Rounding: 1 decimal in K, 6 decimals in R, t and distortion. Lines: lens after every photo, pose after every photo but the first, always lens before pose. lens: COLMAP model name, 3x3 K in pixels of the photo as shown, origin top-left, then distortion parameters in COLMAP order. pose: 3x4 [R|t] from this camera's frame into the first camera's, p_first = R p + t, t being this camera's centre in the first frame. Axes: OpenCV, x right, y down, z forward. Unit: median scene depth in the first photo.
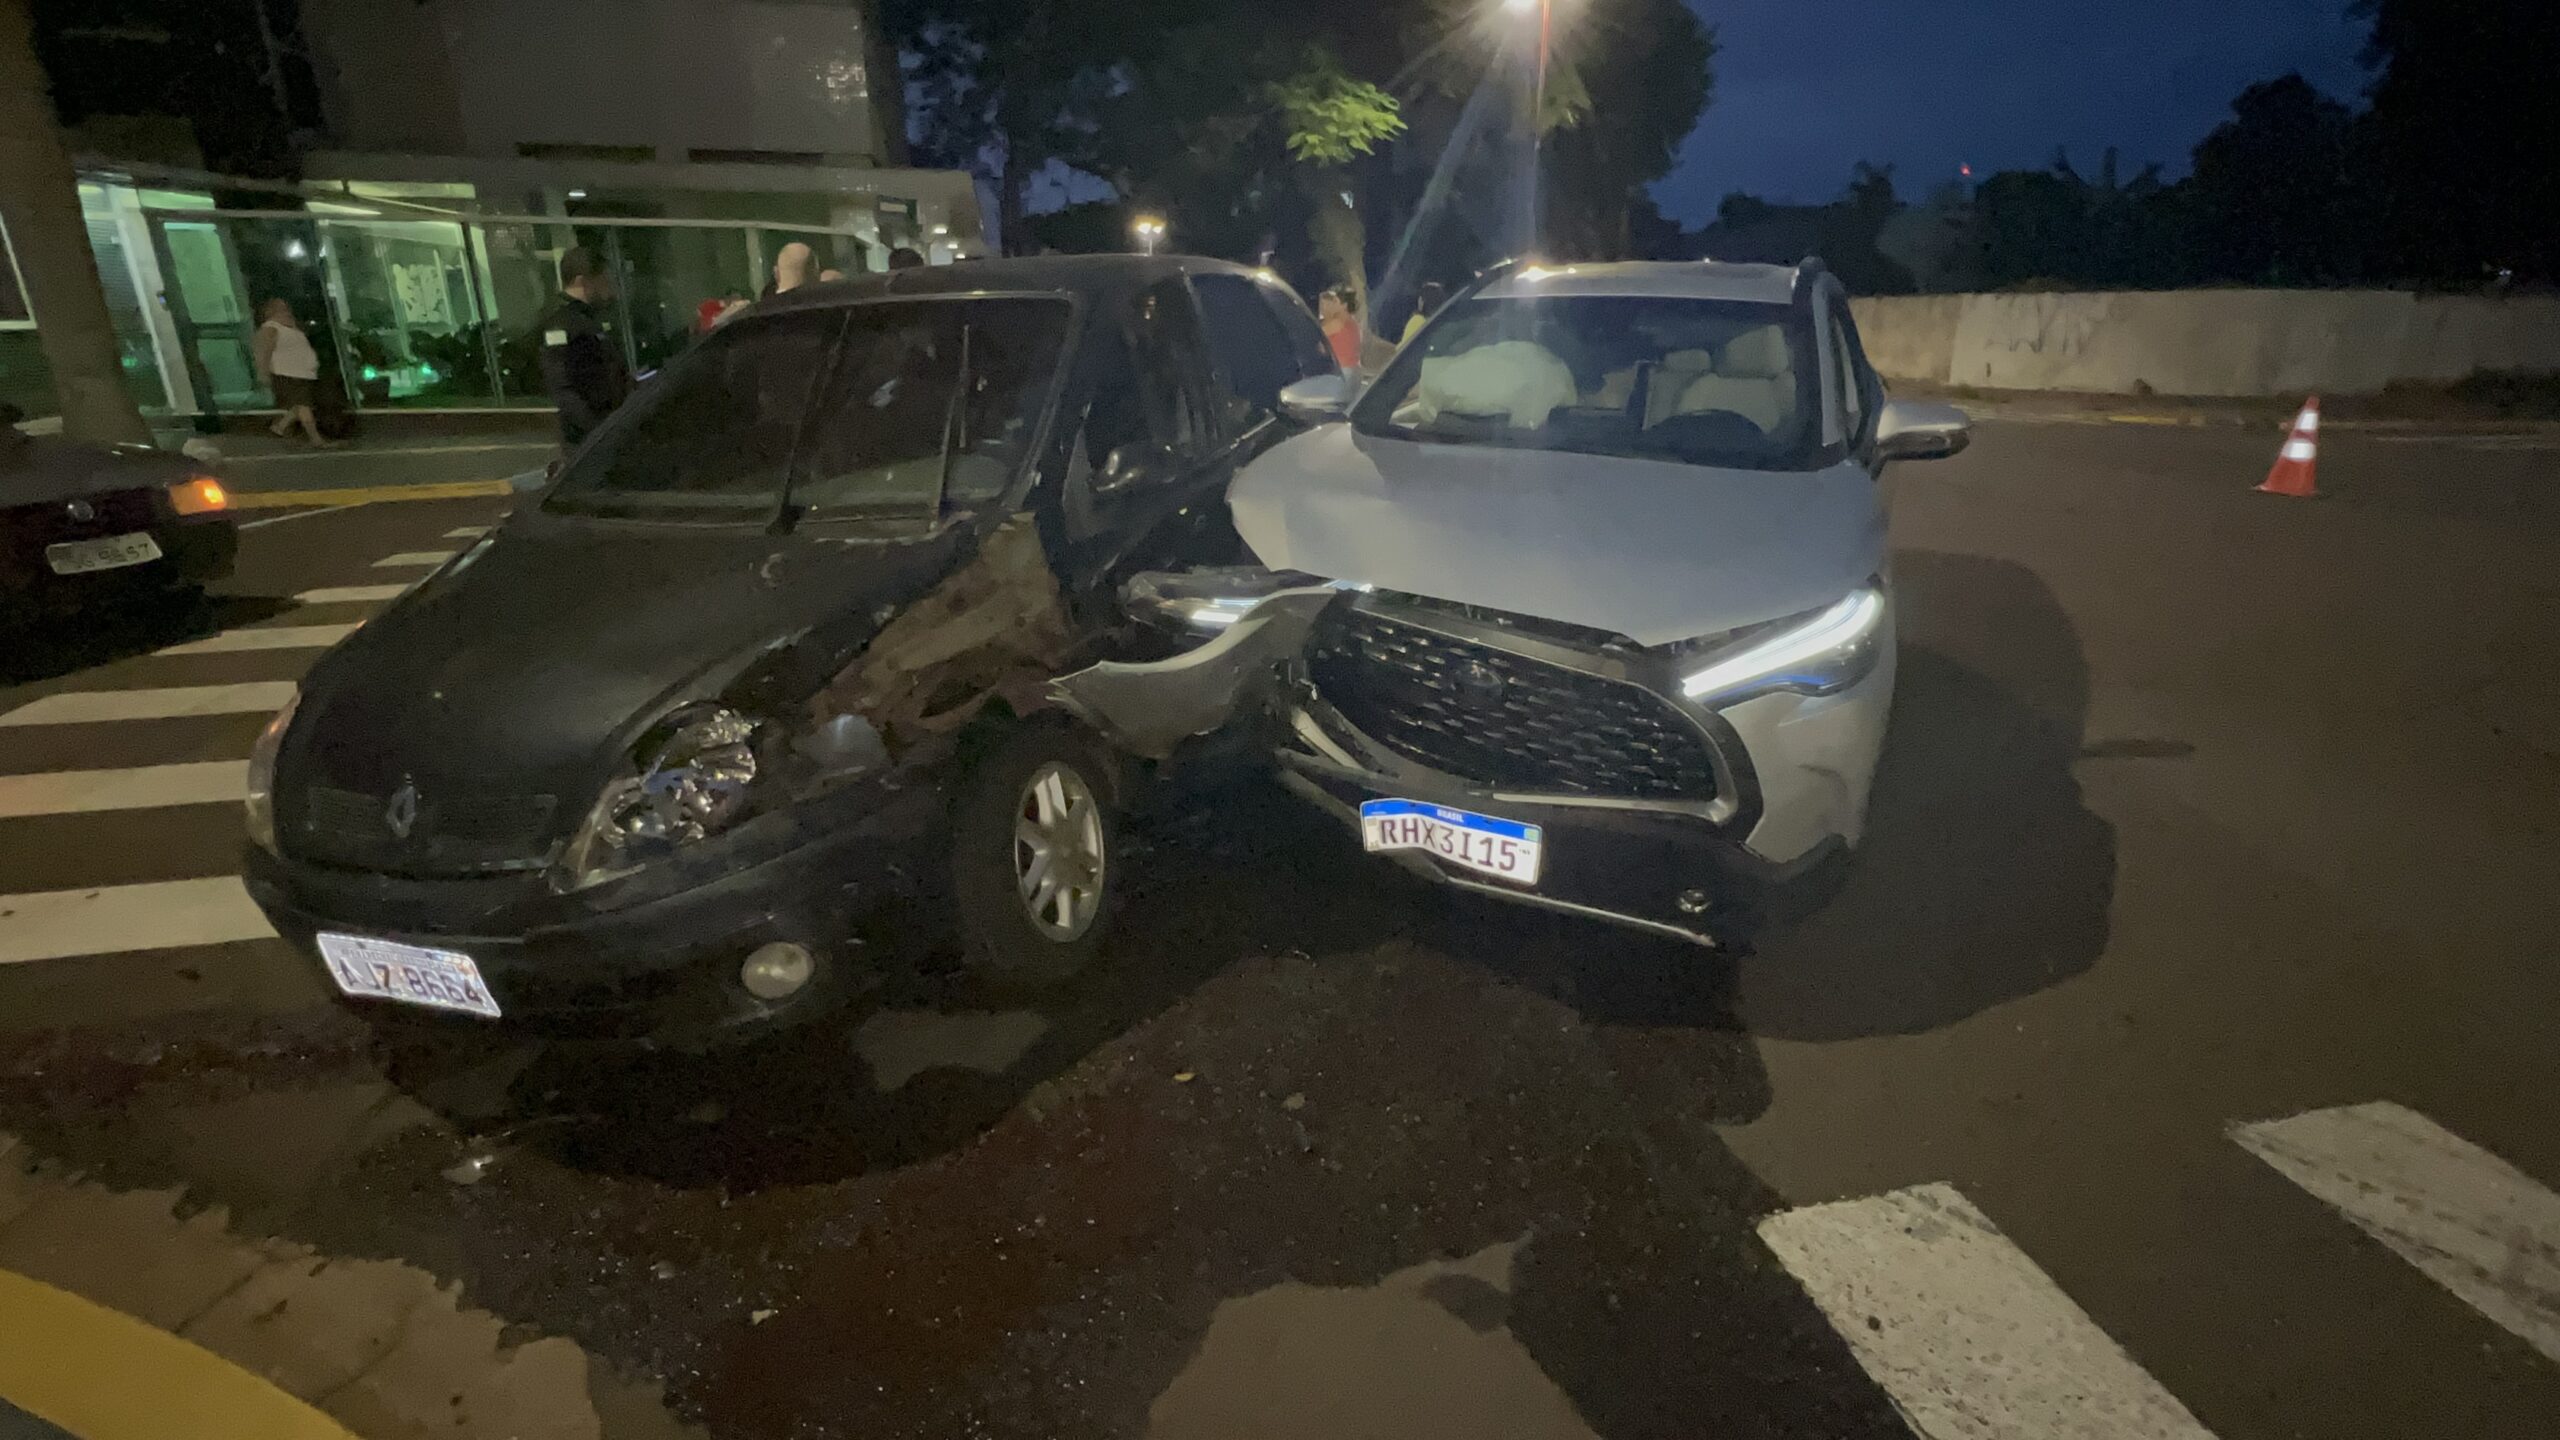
lens RADIAL K [[1165.7, 0, 1234.5], [0, 1165.7, 713.7], [0, 0, 1]] dist [-0.001559, 0.000019]
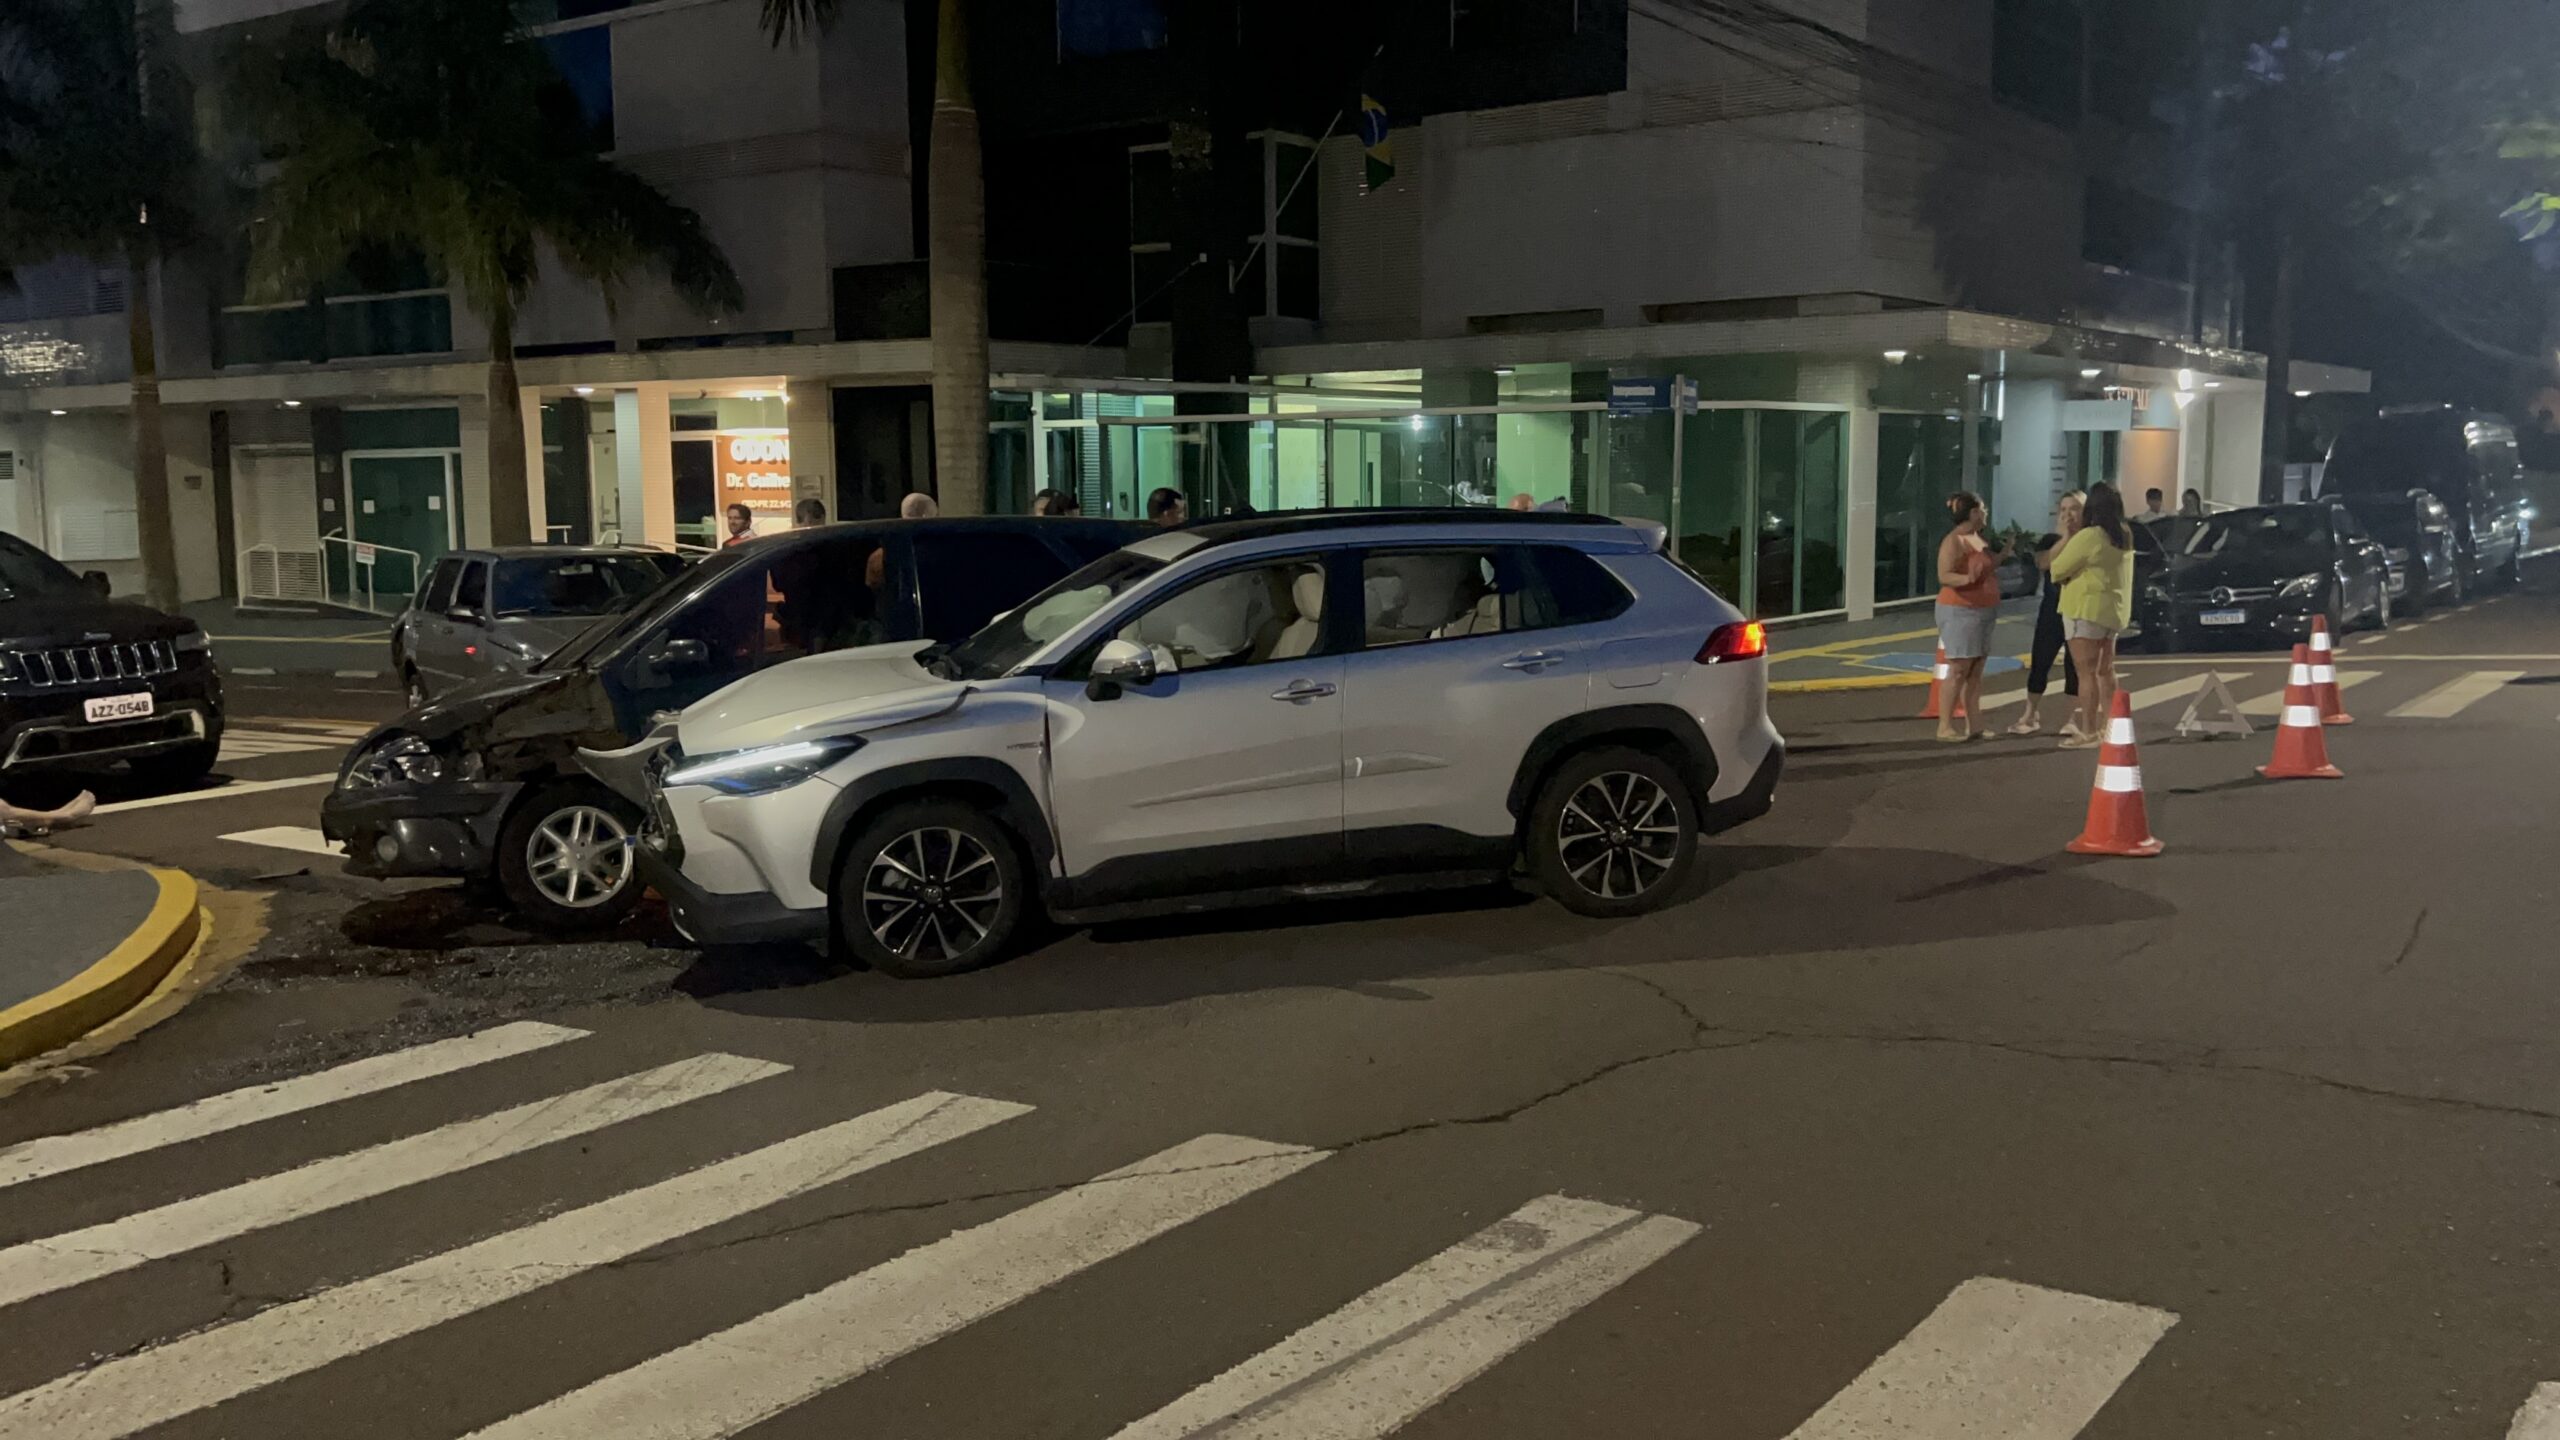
lens RADIAL K [[2210.7, 0, 1284.6], [0, 2210.7, 679.1], [0, 0, 1]] dist [0.193925, -0.491528]
pose [[0.666767, 0.058686, -0.742952, 3.305723], [-0.233758, 0.963056, -0.133715, 0.069675], [0.707658, 0.262828, 0.655852, -0.590355]]
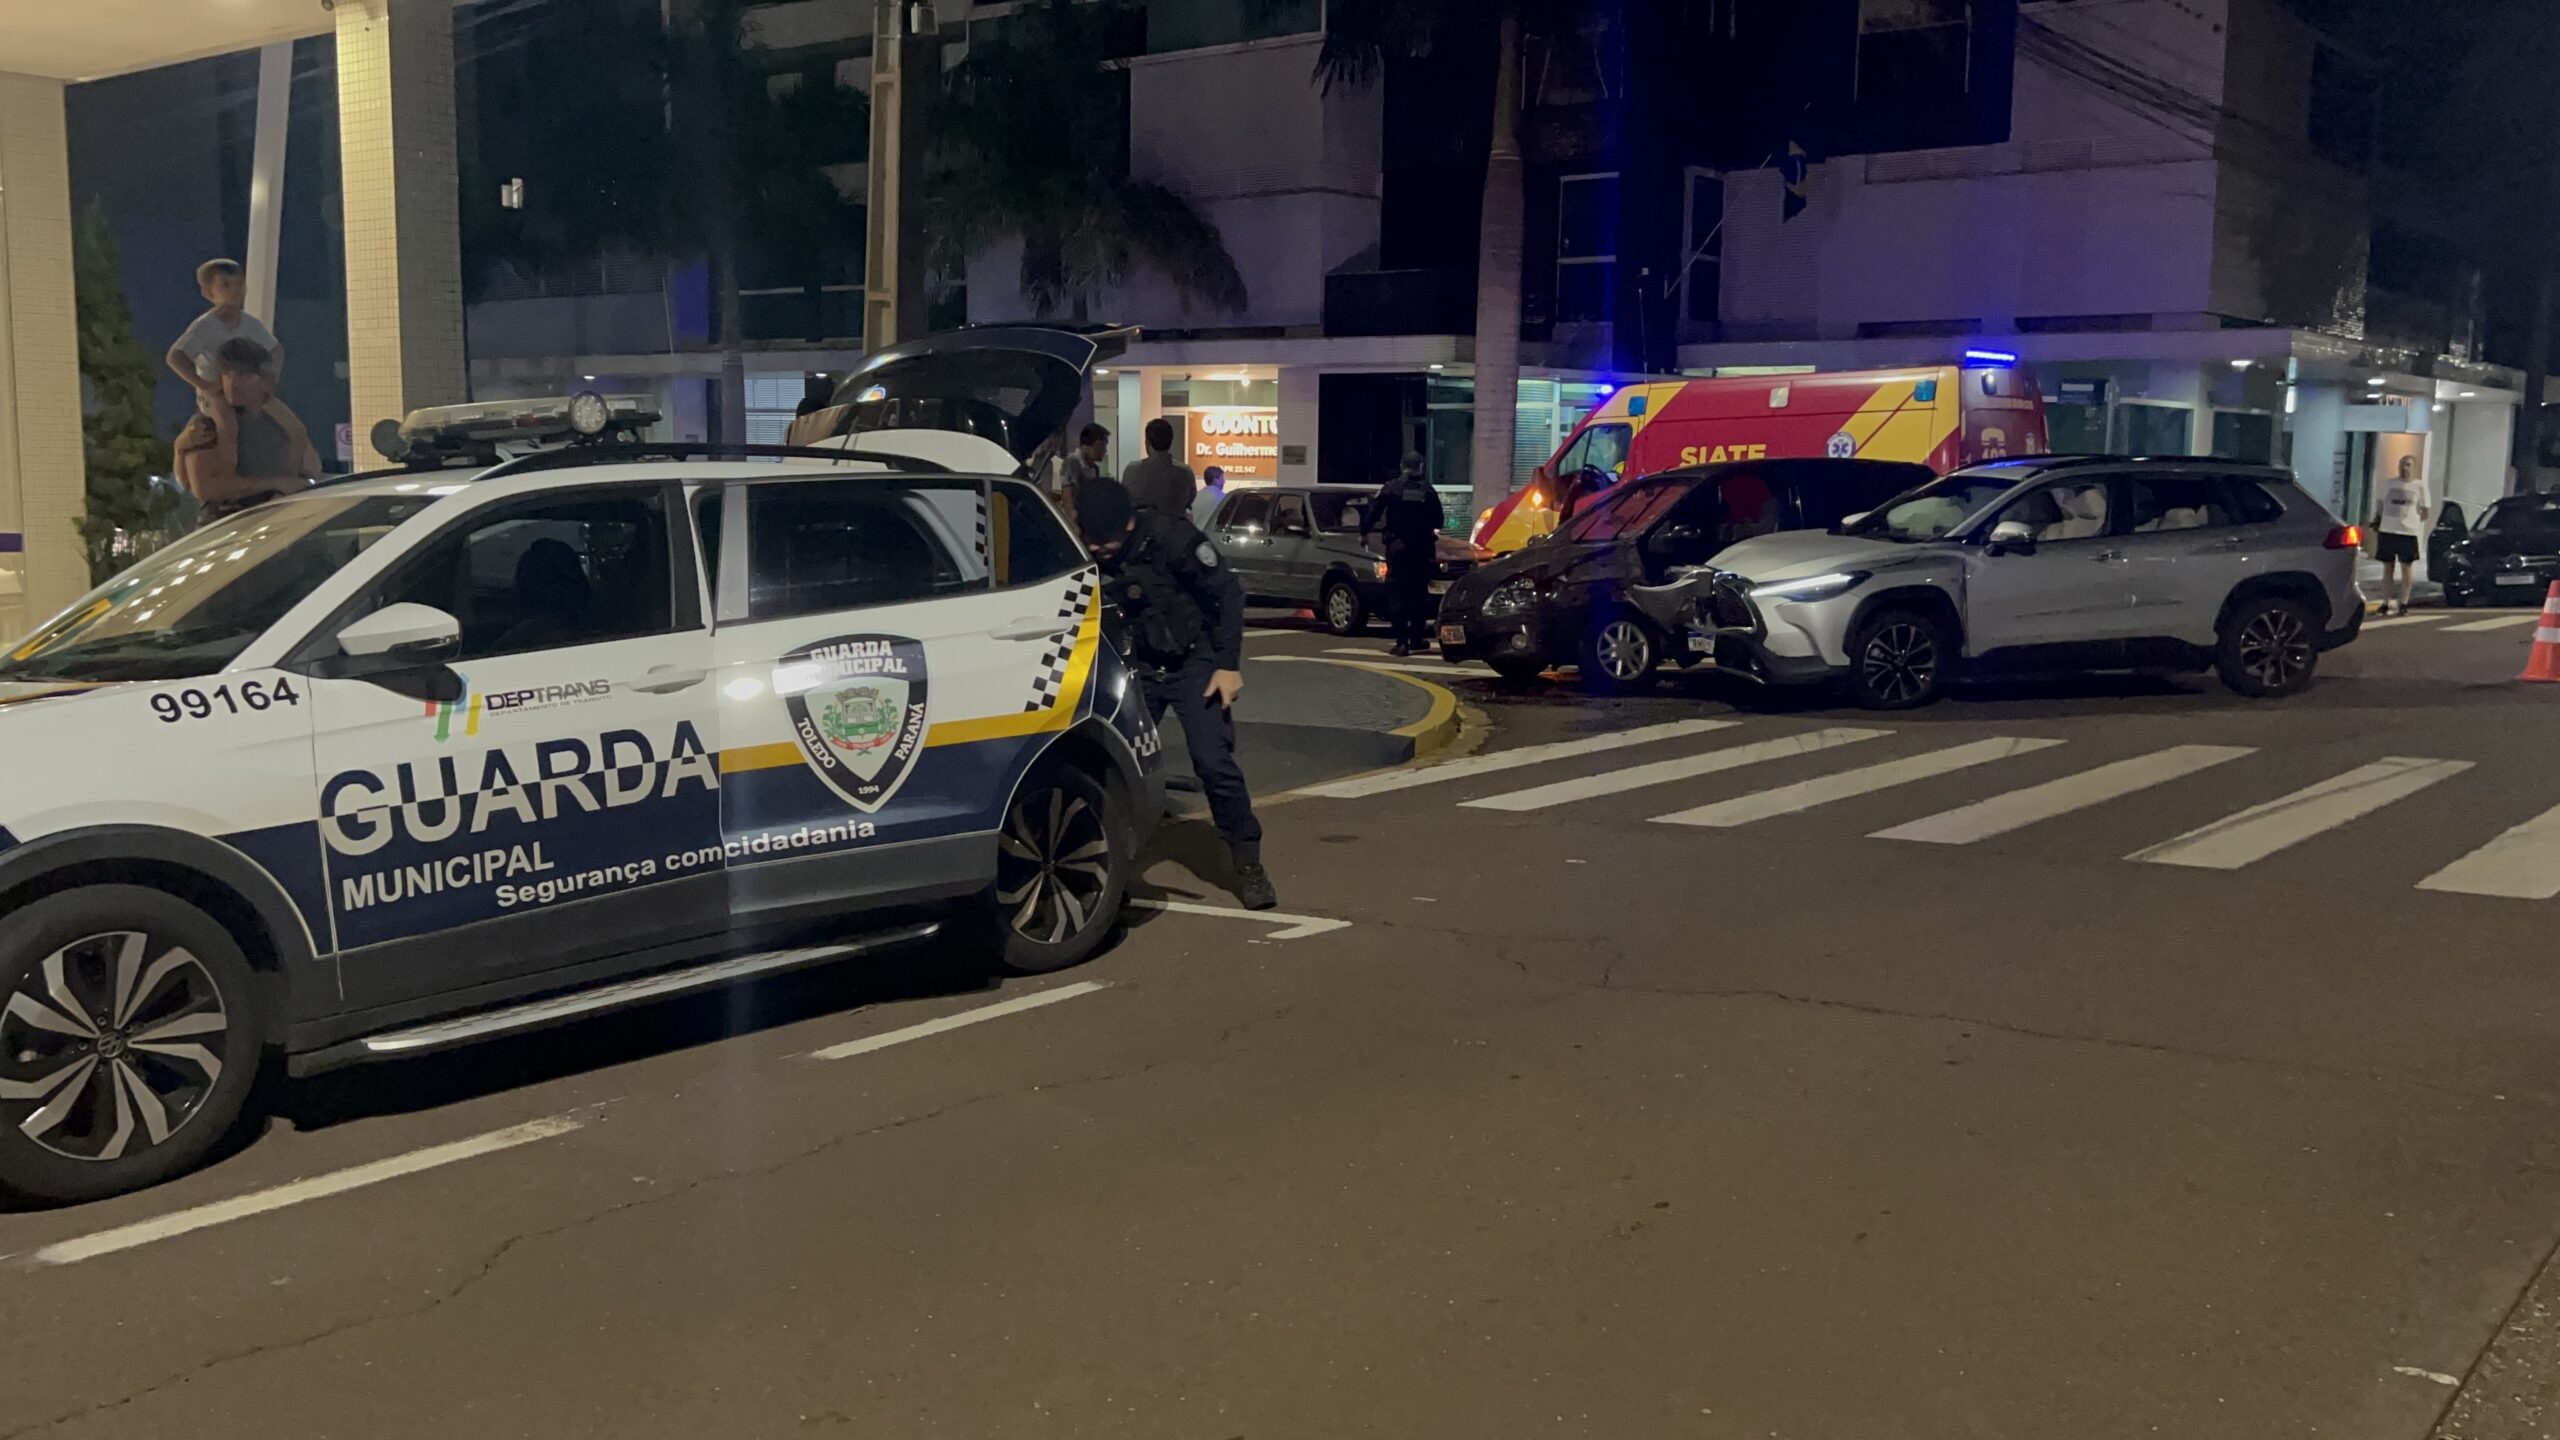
lens RADIAL K [[2242.8, 0, 1280.0], [0, 2242.8, 720.0], [0, 0, 1]] dist [0.037617, 0.002826]
pose [[0.624811, 0.093305, -0.775181, 4.098234], [-0.267276, 0.958410, -0.100069, 1.190972], [0.733604, 0.269712, 0.623763, -3.467894]]
